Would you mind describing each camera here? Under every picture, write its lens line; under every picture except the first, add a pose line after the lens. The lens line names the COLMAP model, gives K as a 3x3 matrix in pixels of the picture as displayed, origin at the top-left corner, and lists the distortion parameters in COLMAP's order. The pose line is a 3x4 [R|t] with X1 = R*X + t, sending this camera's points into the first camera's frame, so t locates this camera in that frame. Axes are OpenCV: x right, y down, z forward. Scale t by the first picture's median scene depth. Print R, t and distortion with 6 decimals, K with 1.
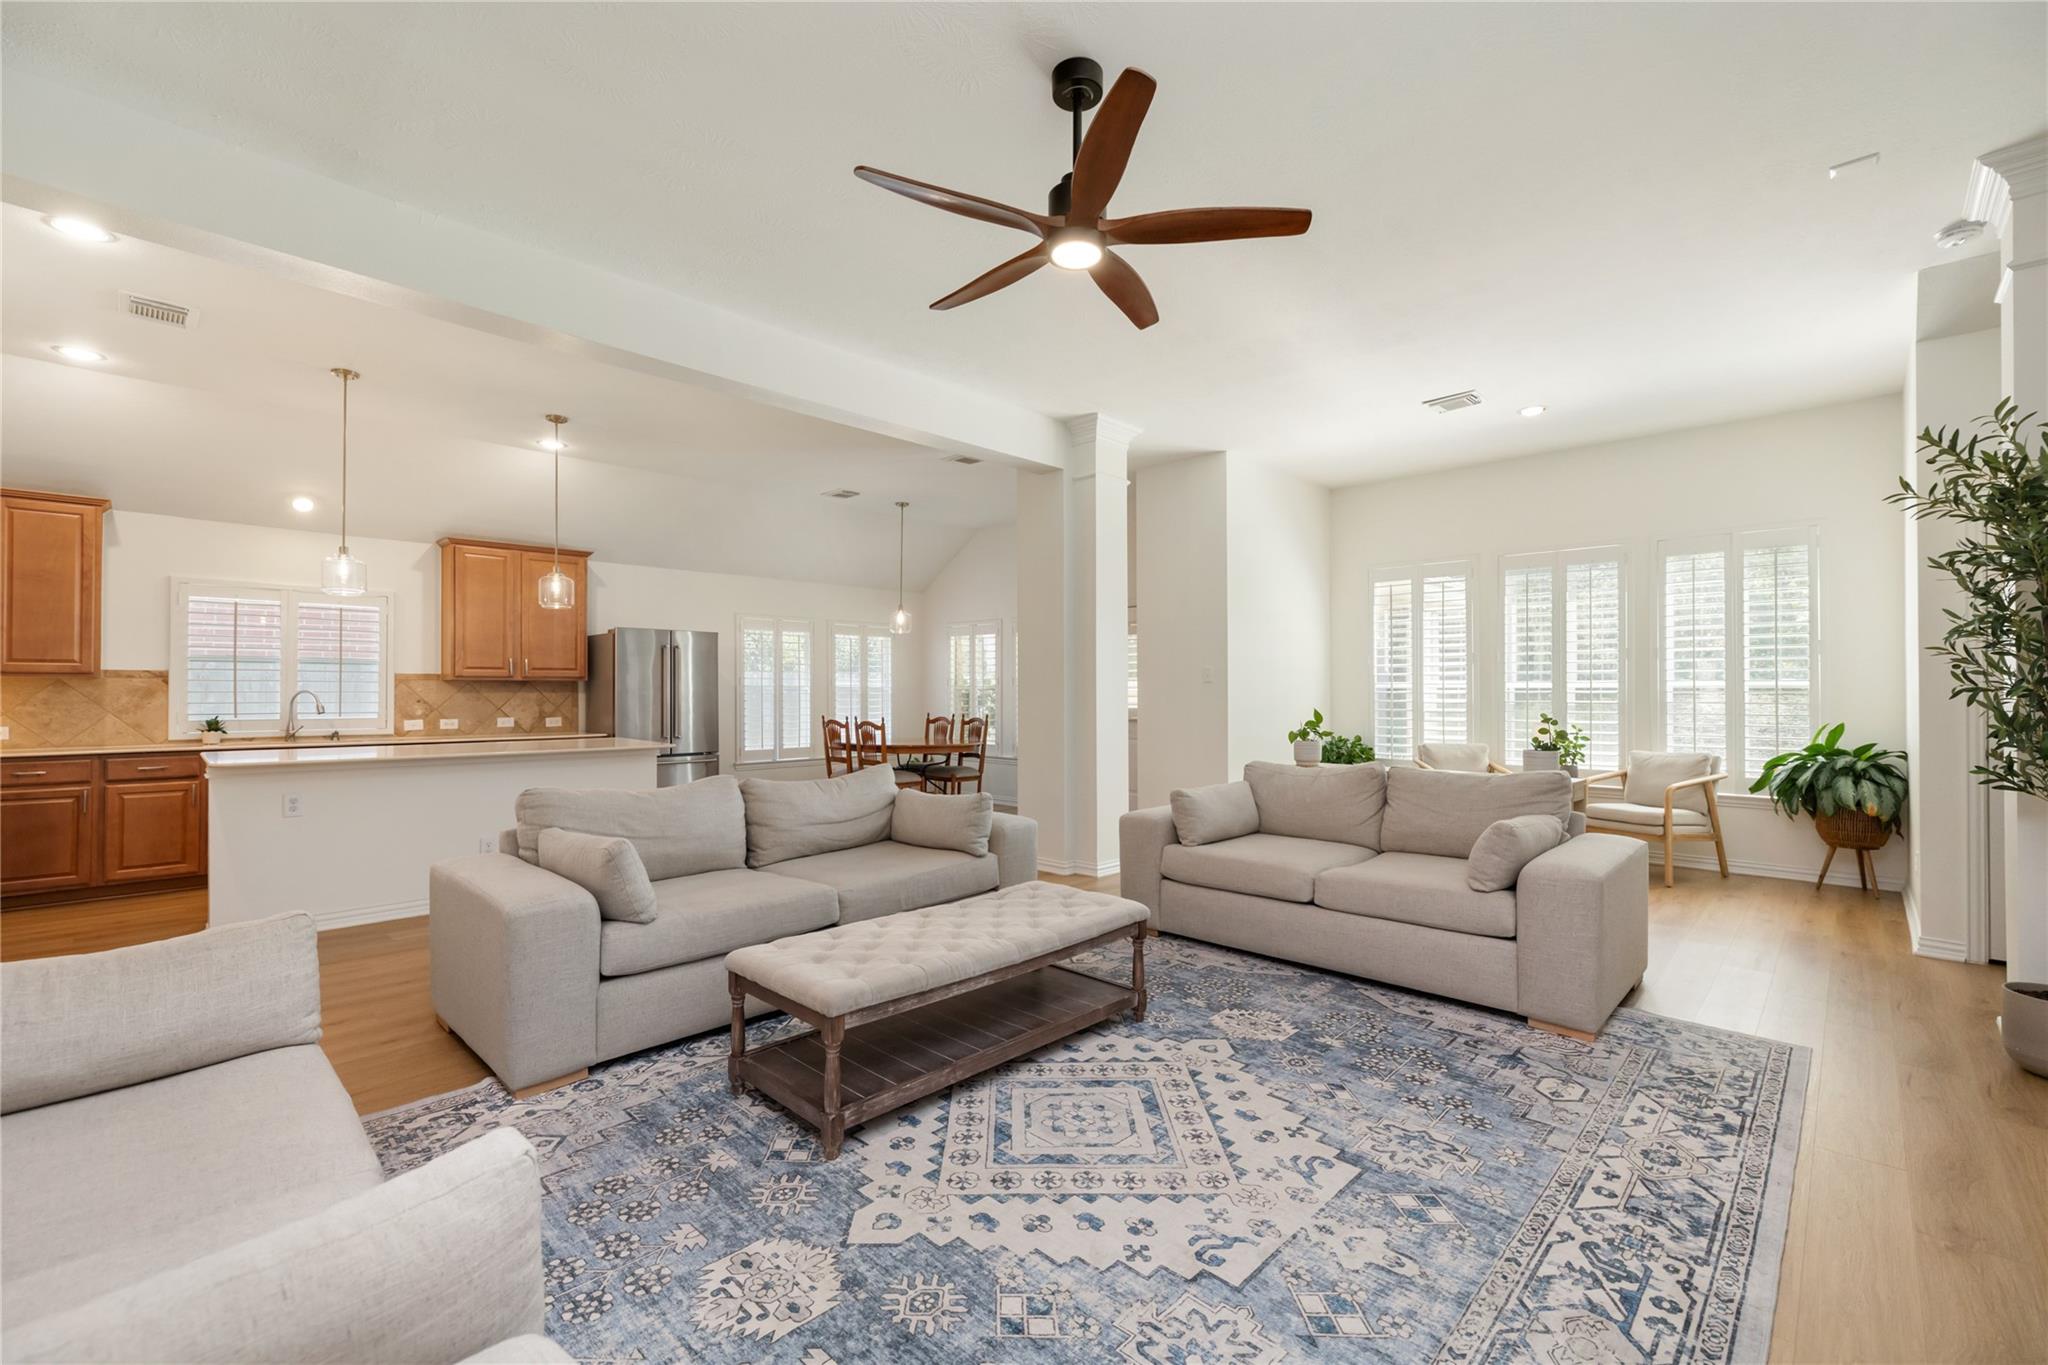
lens RADIAL K [[870.9, 0, 1031.2], [0, 870.9, 686.6], [0, 0, 1]] dist [0.002474, -0.000080]
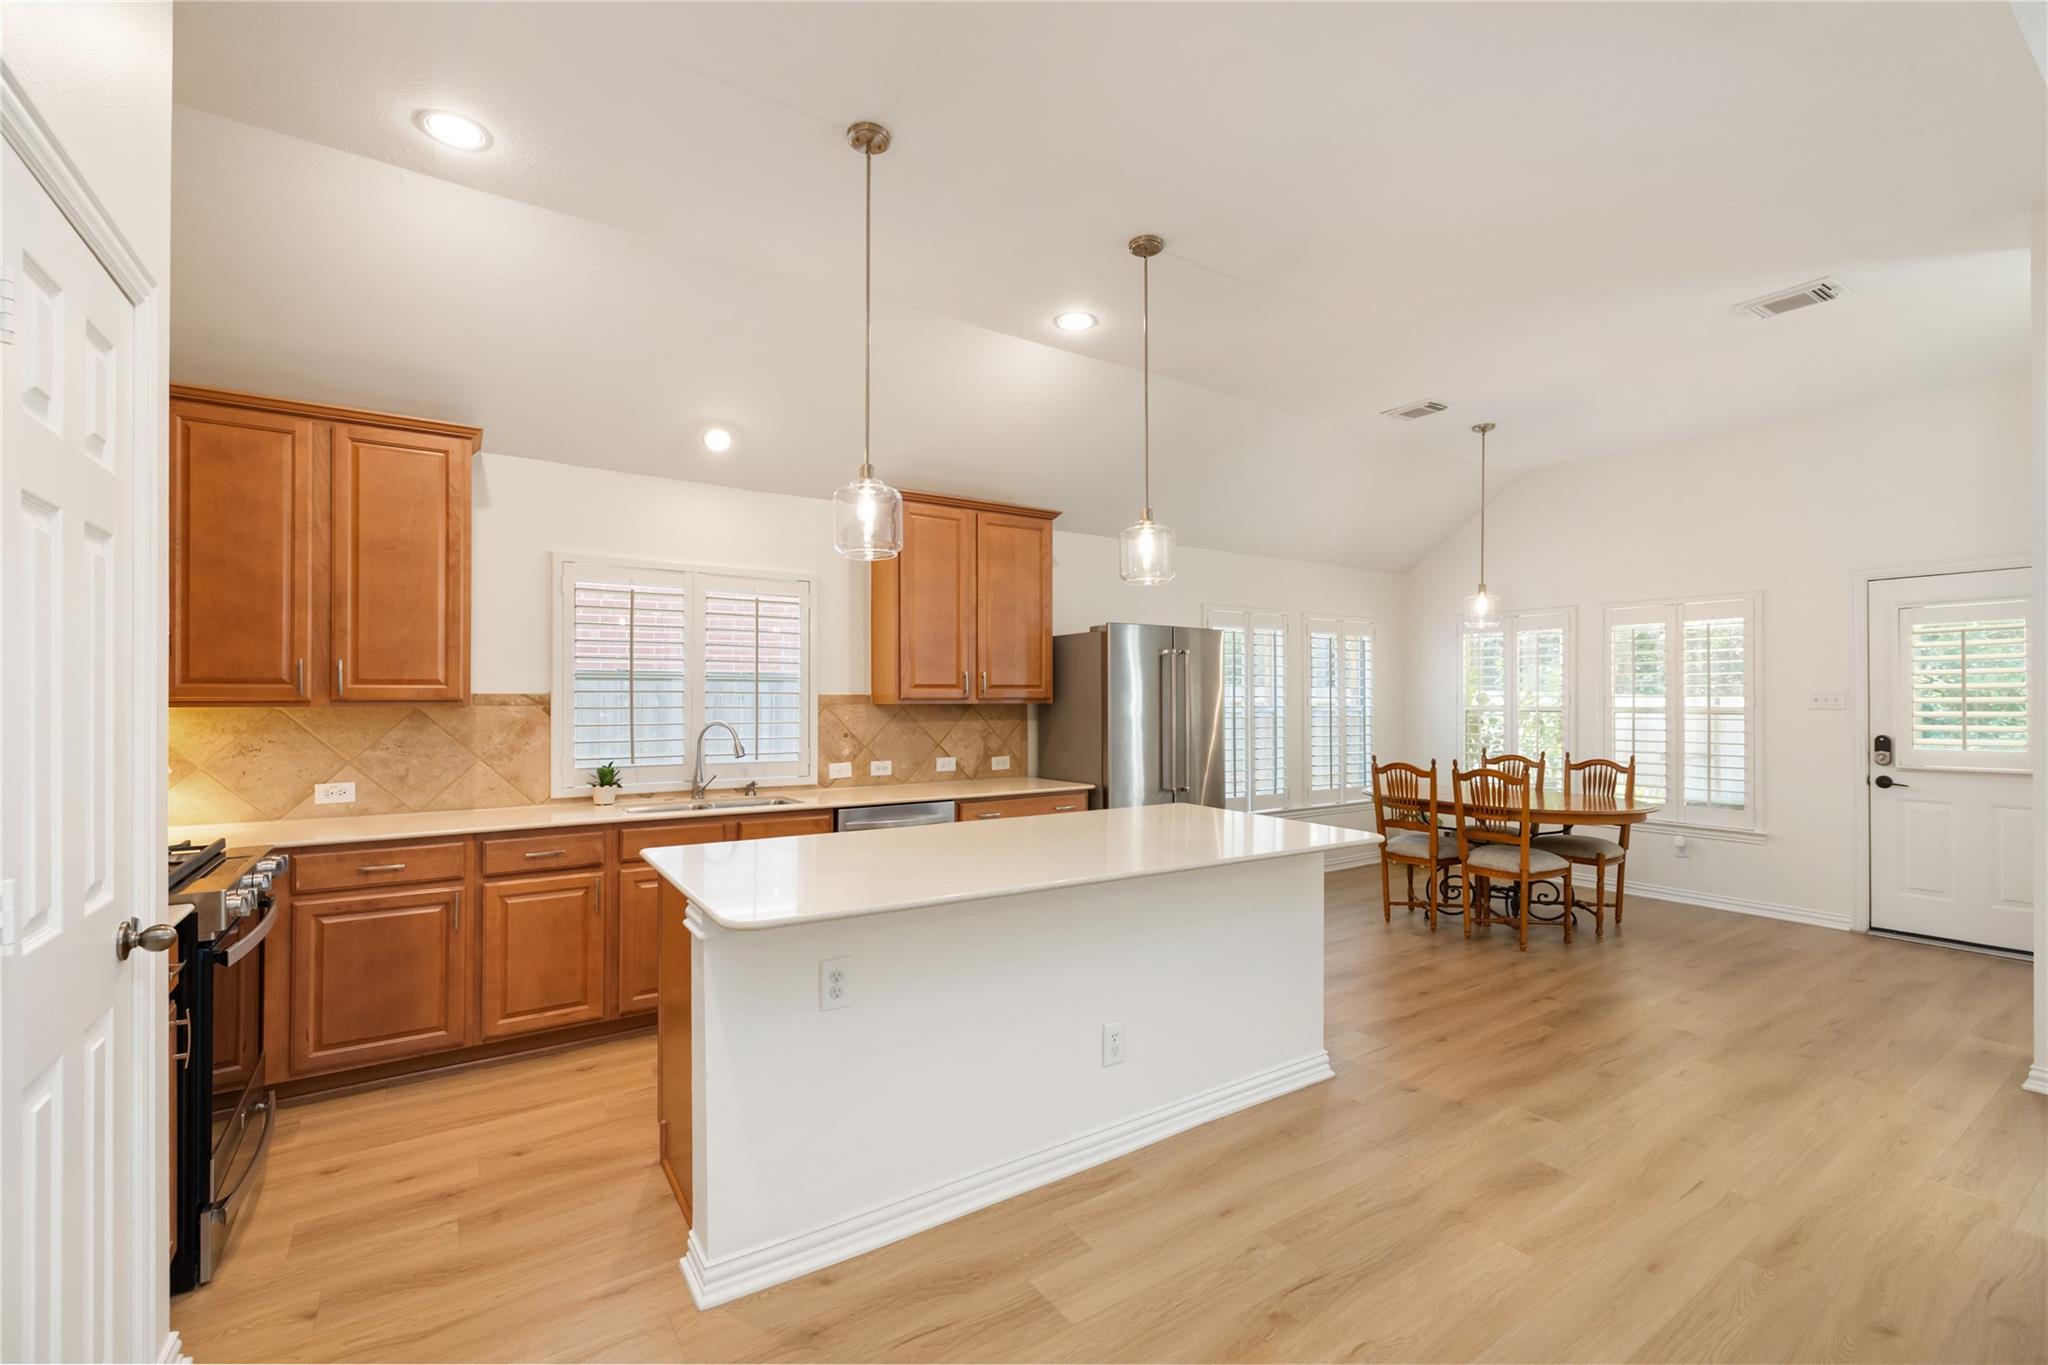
lens RADIAL K [[870.9, 0, 1023.0], [0, 870.9, 699.8], [0, 0, 1]] dist [0.002474, -0.000080]
pose [[0.977996, 0.000999, -0.208620, -0.532622], [0.000709, 0.999967, 0.008111, -0.020364], [0.208621, -0.008081, 0.977963, 0.455693]]
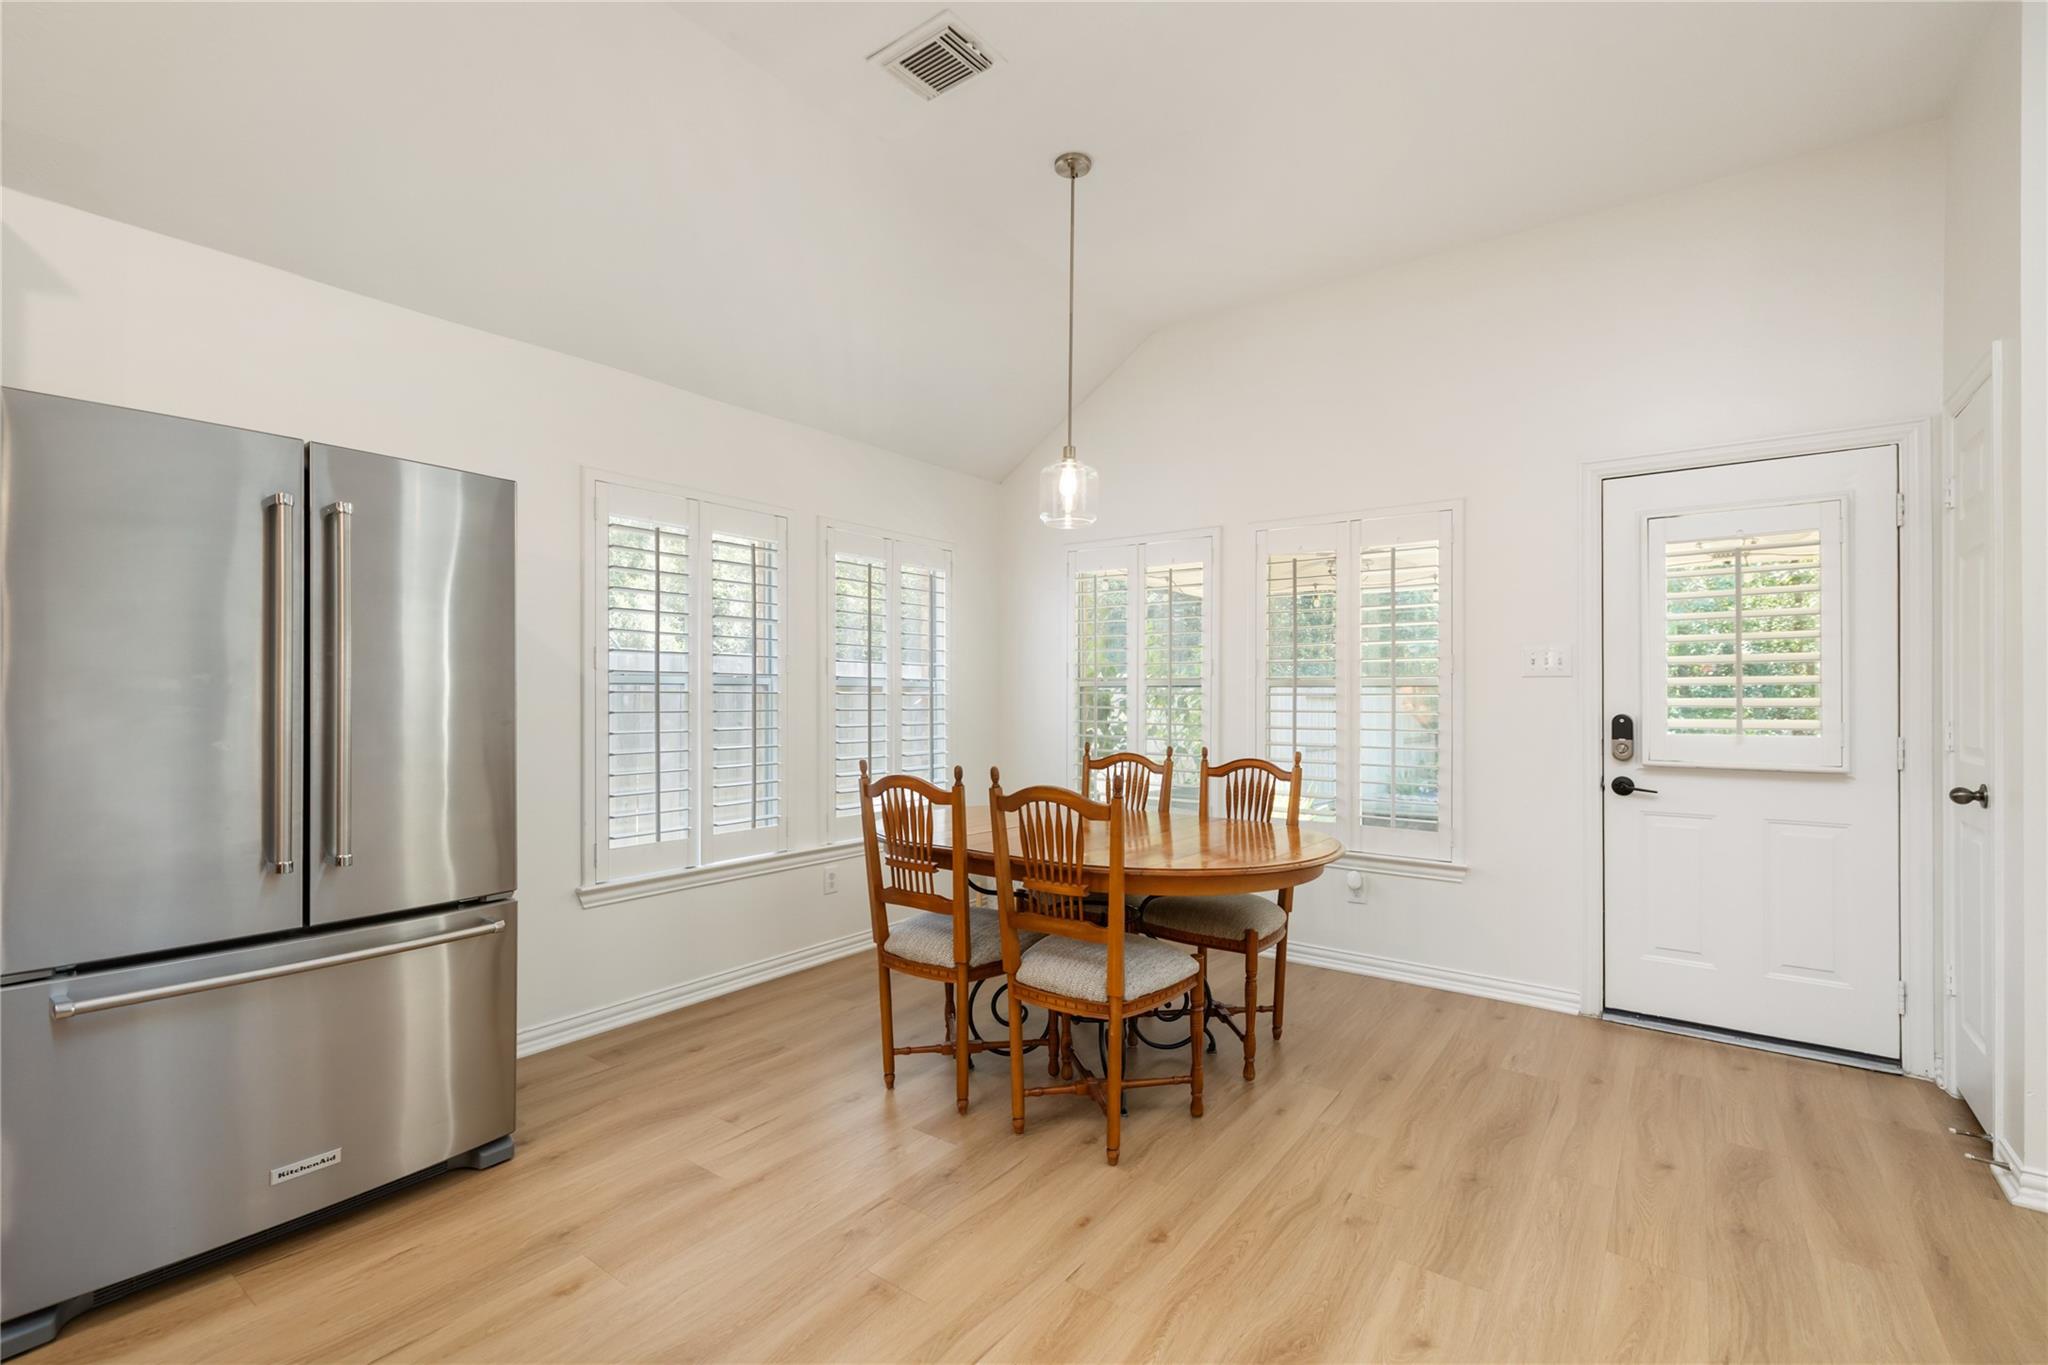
lens RADIAL K [[870.9, 0, 1029.0], [0, 870.9, 700.2], [0, 0, 1]] dist [0.002474, -0.000080]
pose [[0.992160, 0.004627, 0.124889, -0.322228], [-0.005977, 0.999928, 0.010430, 0.010822], [-0.124832, -0.011095, 0.992116, 0.991823]]
